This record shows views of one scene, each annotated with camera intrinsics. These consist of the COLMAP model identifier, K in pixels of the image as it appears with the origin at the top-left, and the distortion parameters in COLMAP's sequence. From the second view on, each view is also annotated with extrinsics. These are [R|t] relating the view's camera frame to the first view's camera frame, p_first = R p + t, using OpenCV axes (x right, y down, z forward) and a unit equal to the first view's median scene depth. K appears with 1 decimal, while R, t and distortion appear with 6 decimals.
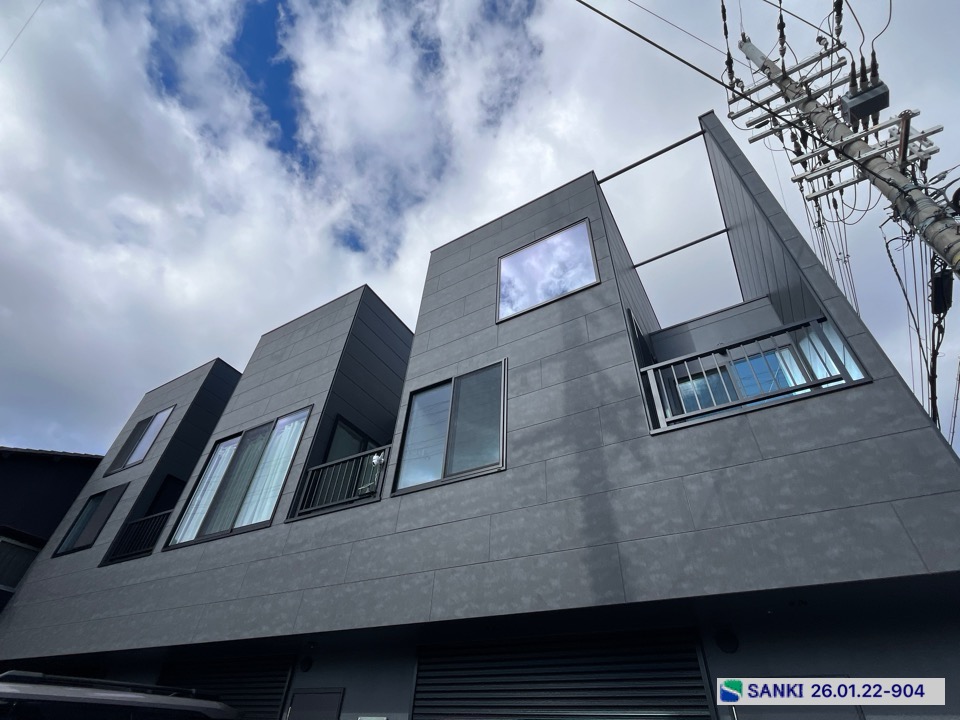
lens RADIAL K [[468.9, 0, 475.4], [0, 468.9, 364.7], [0, 0, 1]] dist [-0.004520, 0.000592]
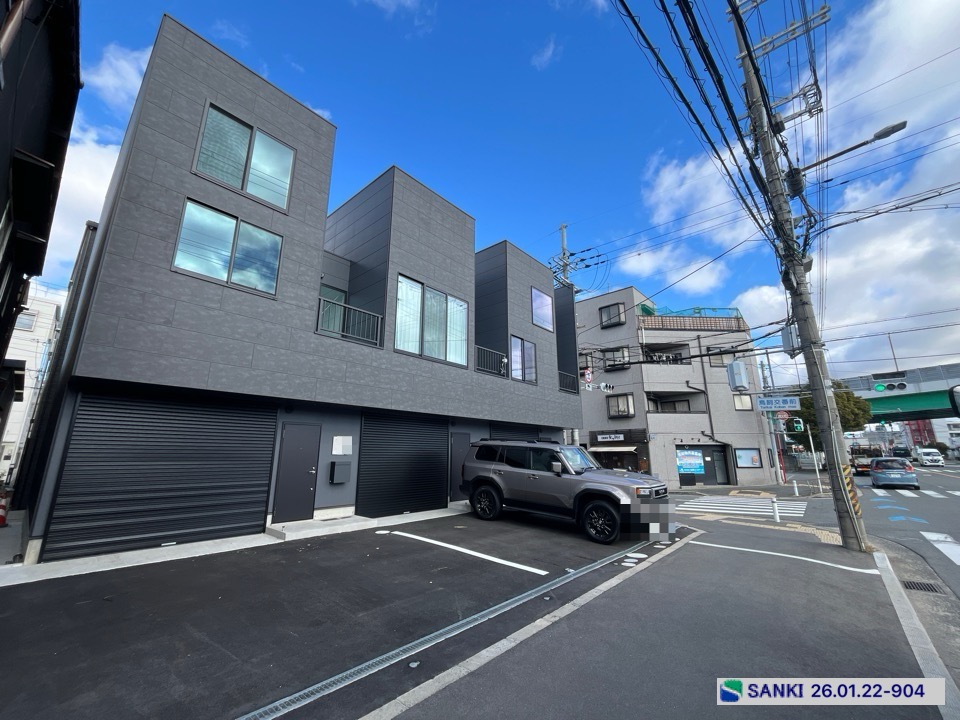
lens RADIAL K [[388.7, 0, 476.4], [0, 388.7, 360.7], [0, 0, 1]] dist [-0.003389, -0.000126]
pose [[0.191885, 0.167092, 0.967089, -1.050227], [-0.646656, 0.762774, -0.003484, -0.207808], [-0.738252, -0.624705, 0.254416, -0.104004]]
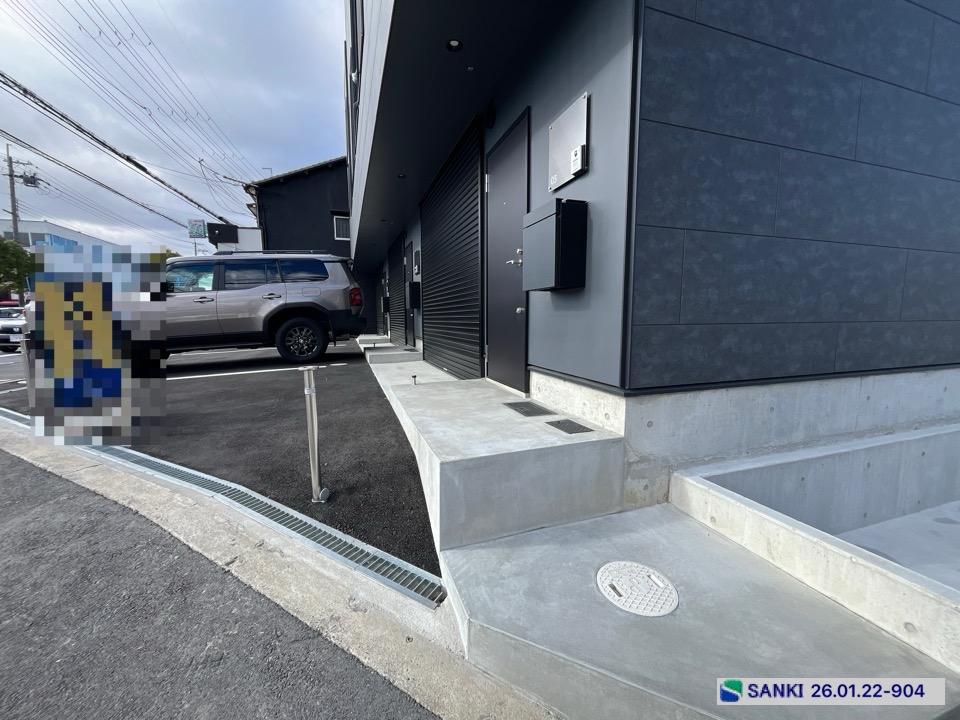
lens RADIAL K [[388.7, 0, 478.3], [0, 388.7, 361.4], [0, 0, 1]] dist [-0.003389, -0.000126]
pose [[0.762956, 0.010770, -0.646360, 0.817270], [0.464328, 0.686534, 0.559527, 0.353498], [0.449775, -0.727018, 0.518795, 0.109720]]
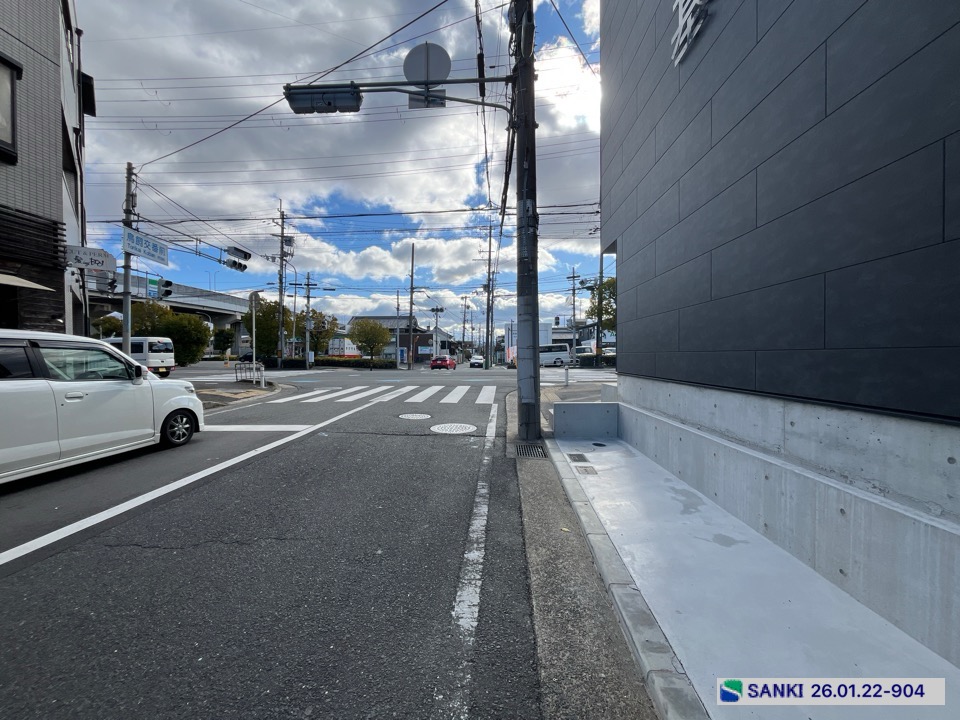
lens RADIAL K [[388.7, 0, 474.8], [0, 388.7, 360.5], [0, 0, 1]] dist [-0.003389, -0.000126]
pose [[-0.880422, -0.047753, -0.471781, 1.673519], [0.277471, 0.754926, -0.594219, 1.226565], [0.384536, -0.654069, -0.651403, 1.002155]]
